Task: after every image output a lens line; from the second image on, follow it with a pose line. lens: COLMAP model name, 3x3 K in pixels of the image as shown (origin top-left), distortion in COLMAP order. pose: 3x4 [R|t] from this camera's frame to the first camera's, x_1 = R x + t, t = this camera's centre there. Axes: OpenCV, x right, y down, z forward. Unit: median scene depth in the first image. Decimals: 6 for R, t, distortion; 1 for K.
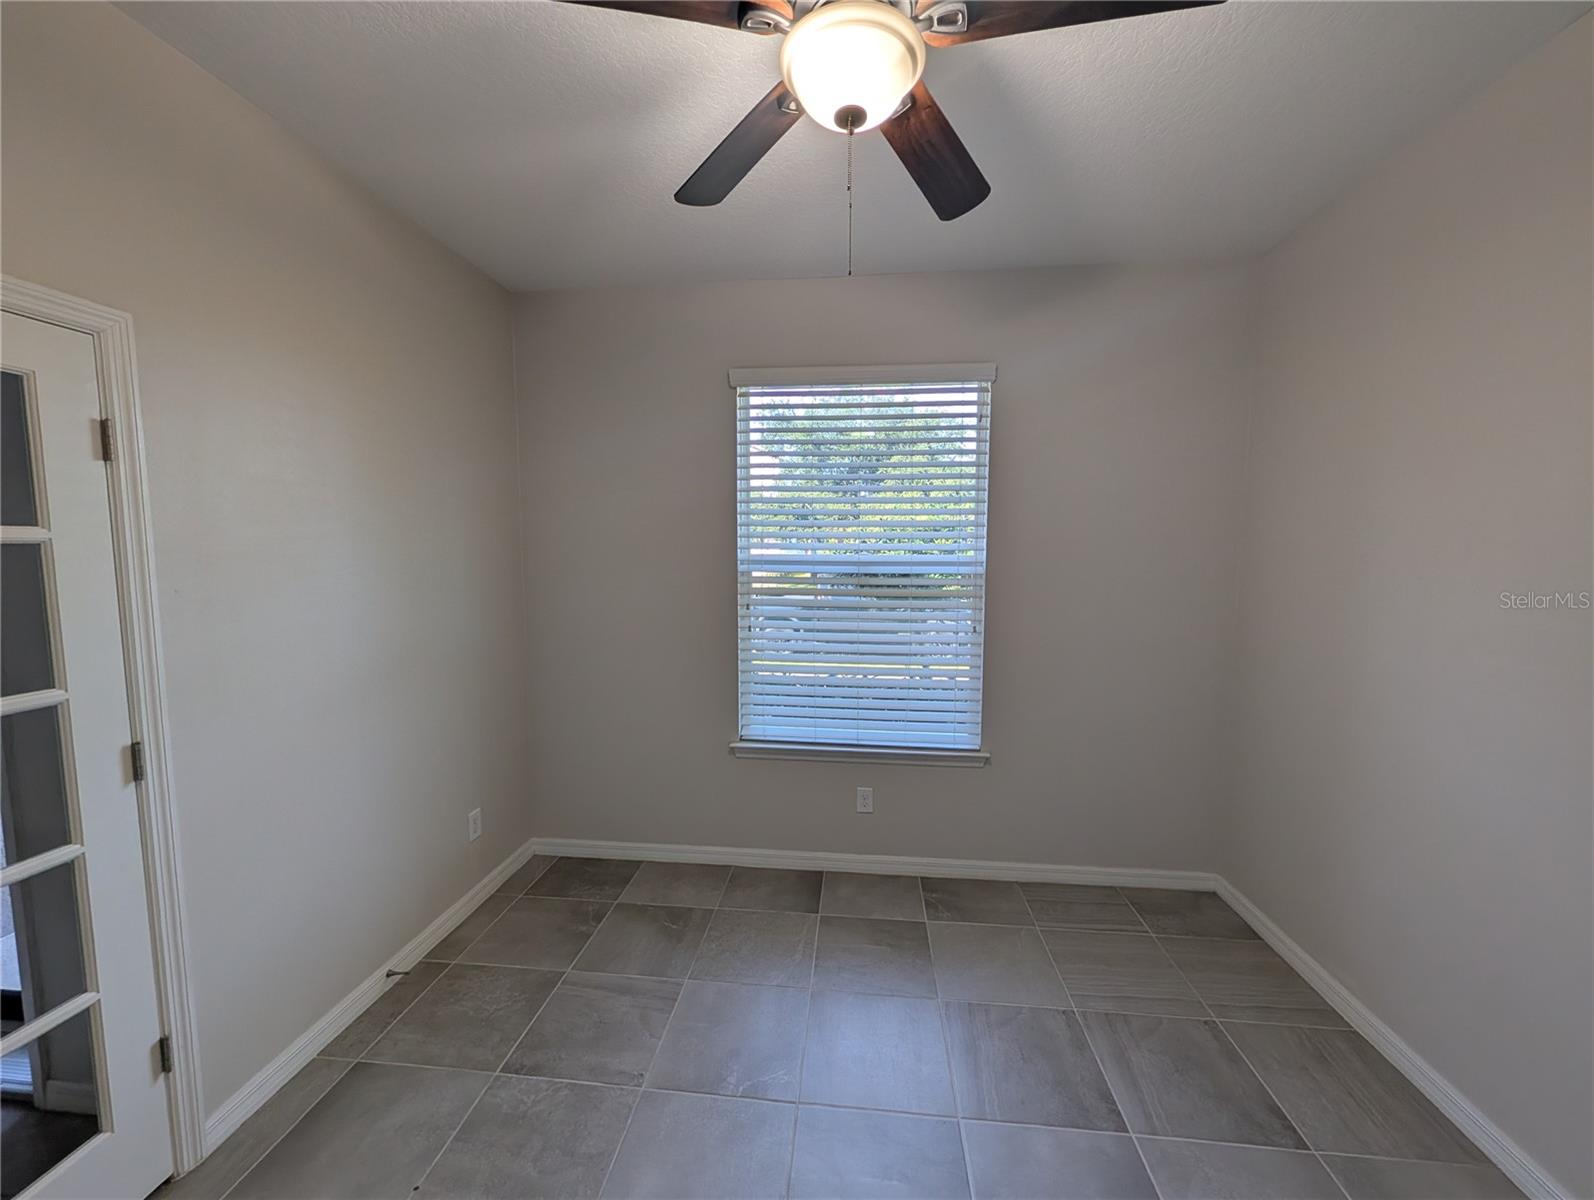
lens RADIAL K [[614.7, 0, 795.7], [0, 614.7, 605.6], [0, 0, 1]] dist [0.000135, 0.000445]
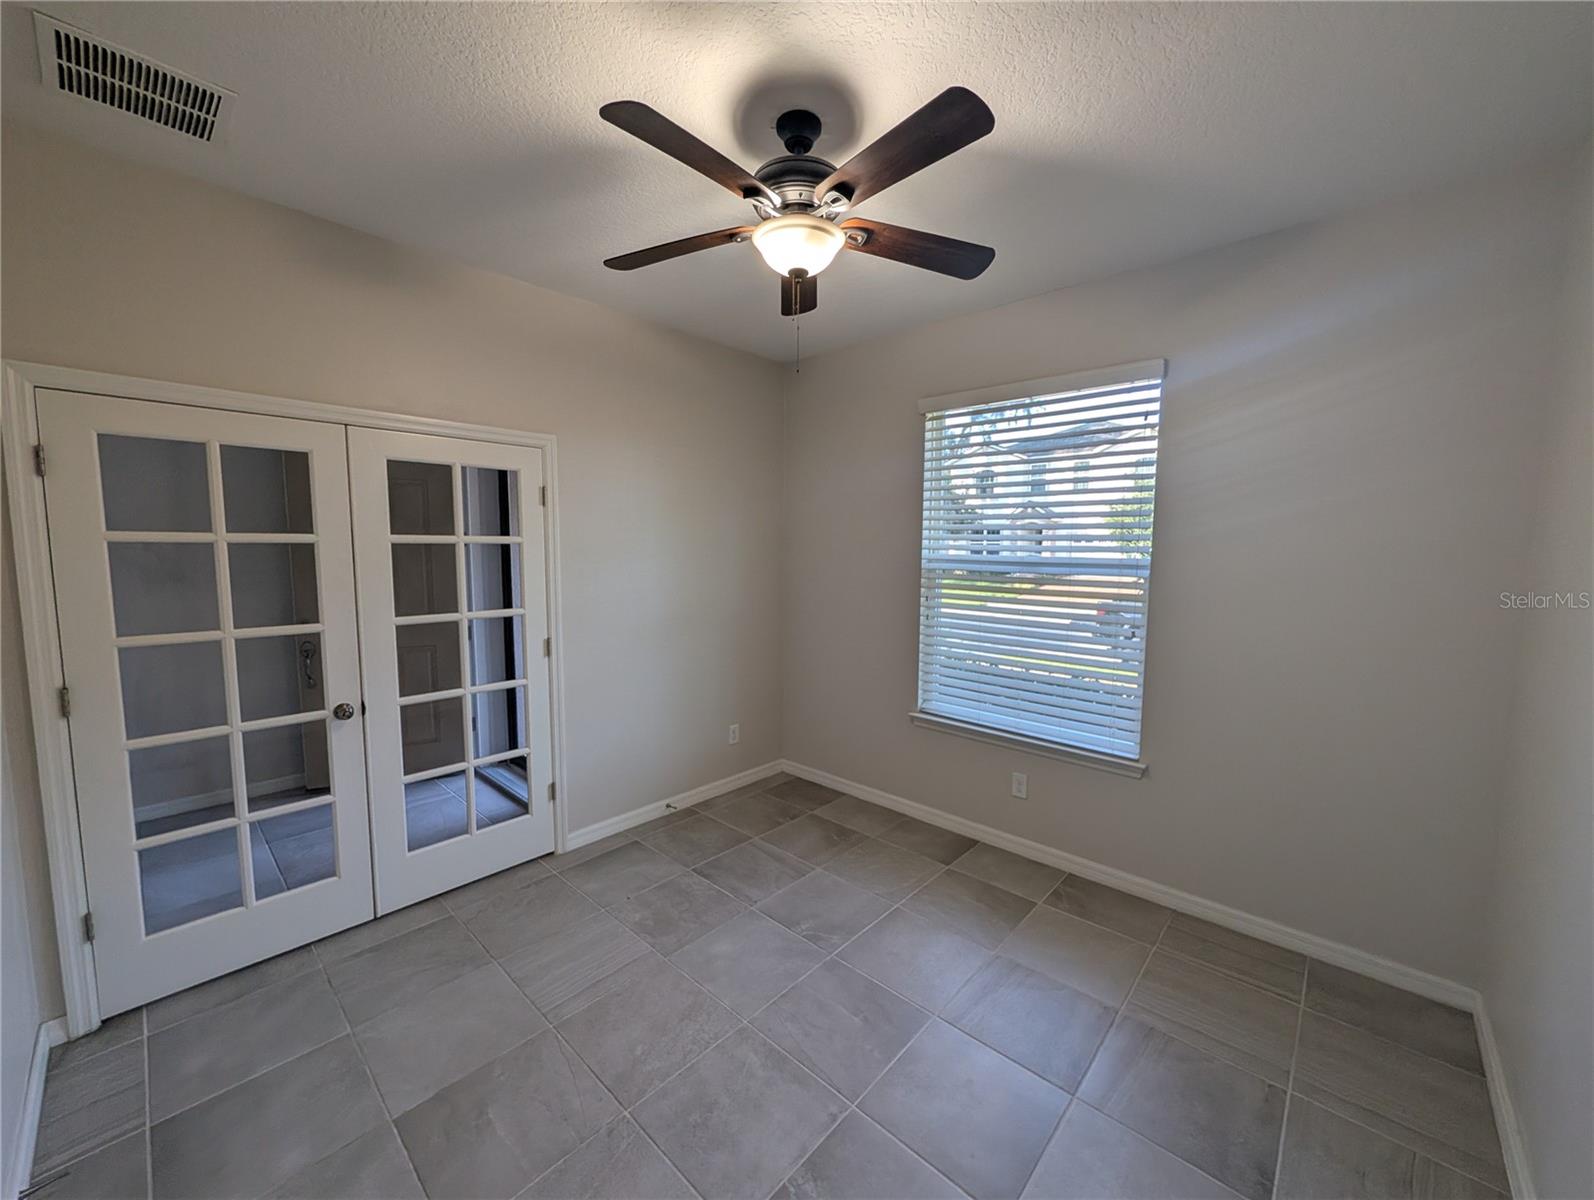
lens RADIAL K [[614.7, 0, 798.0], [0, 614.7, 607.3], [0, 0, 1]] dist [0.000135, 0.000445]
pose [[0.803228, 0.065770, -0.592030, 0.439965], [-0.063096, 0.997688, 0.025231, 0.004729], [0.592321, 0.017089, 0.805521, -0.100262]]
